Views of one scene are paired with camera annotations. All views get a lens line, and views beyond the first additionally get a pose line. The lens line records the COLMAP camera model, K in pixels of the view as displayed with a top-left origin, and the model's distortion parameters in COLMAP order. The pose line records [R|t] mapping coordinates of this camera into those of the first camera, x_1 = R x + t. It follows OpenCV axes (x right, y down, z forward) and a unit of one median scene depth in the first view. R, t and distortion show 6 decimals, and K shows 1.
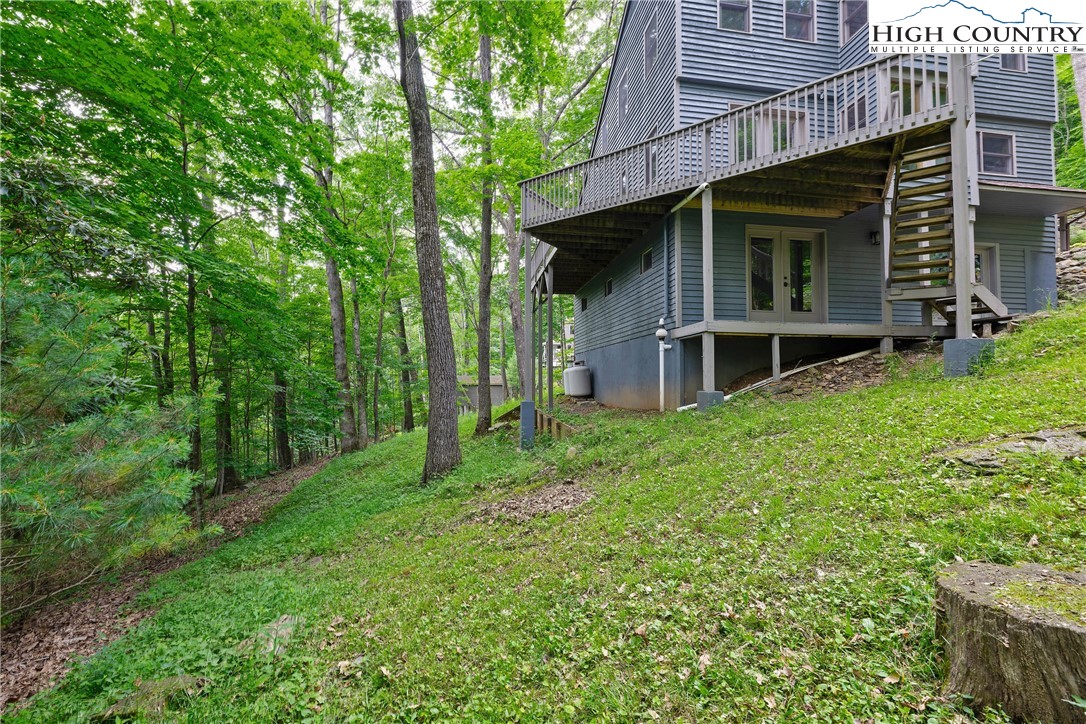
lens RADIAL K [[428.8, 0, 543.0], [0, 428.8, 362.0], [0, 0, 1]] dist [-0.001377, -0.000088]
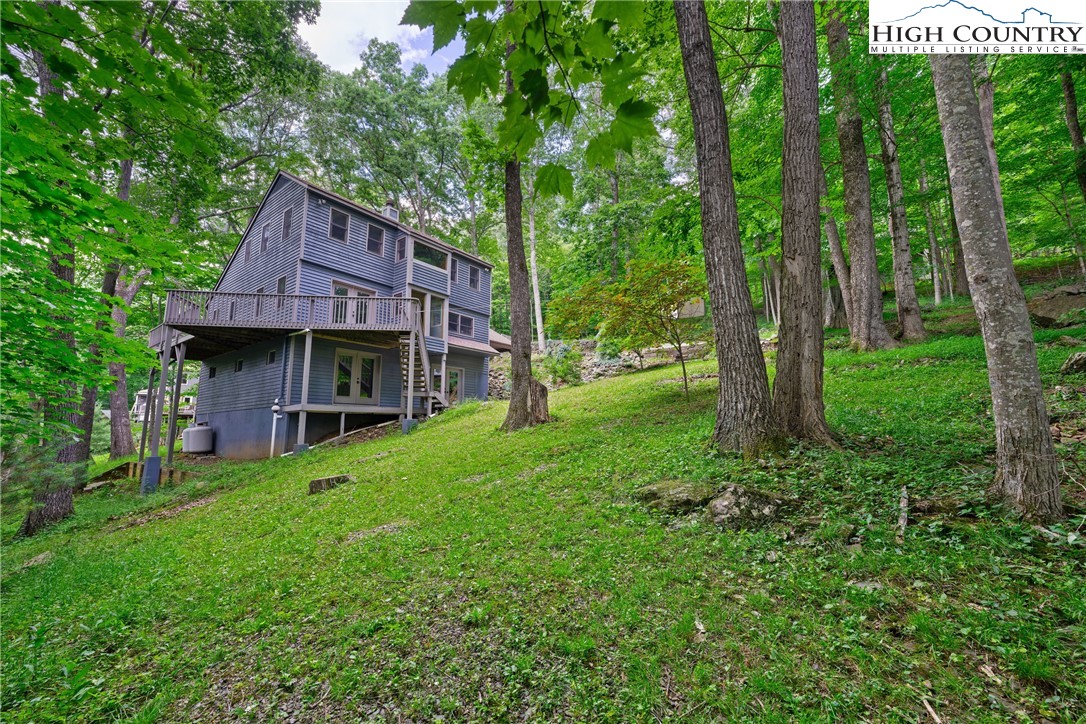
lens RADIAL K [[428.8, 0, 543.0], [0, 428.8, 362.0], [0, 0, 1]] dist [-0.001377, -0.000088]
pose [[0.711710, 0.101006, 0.695174, -0.142047], [-0.014780, 0.991543, -0.128936, -0.046684], [-0.702318, 0.081491, 0.707184, -0.842581]]
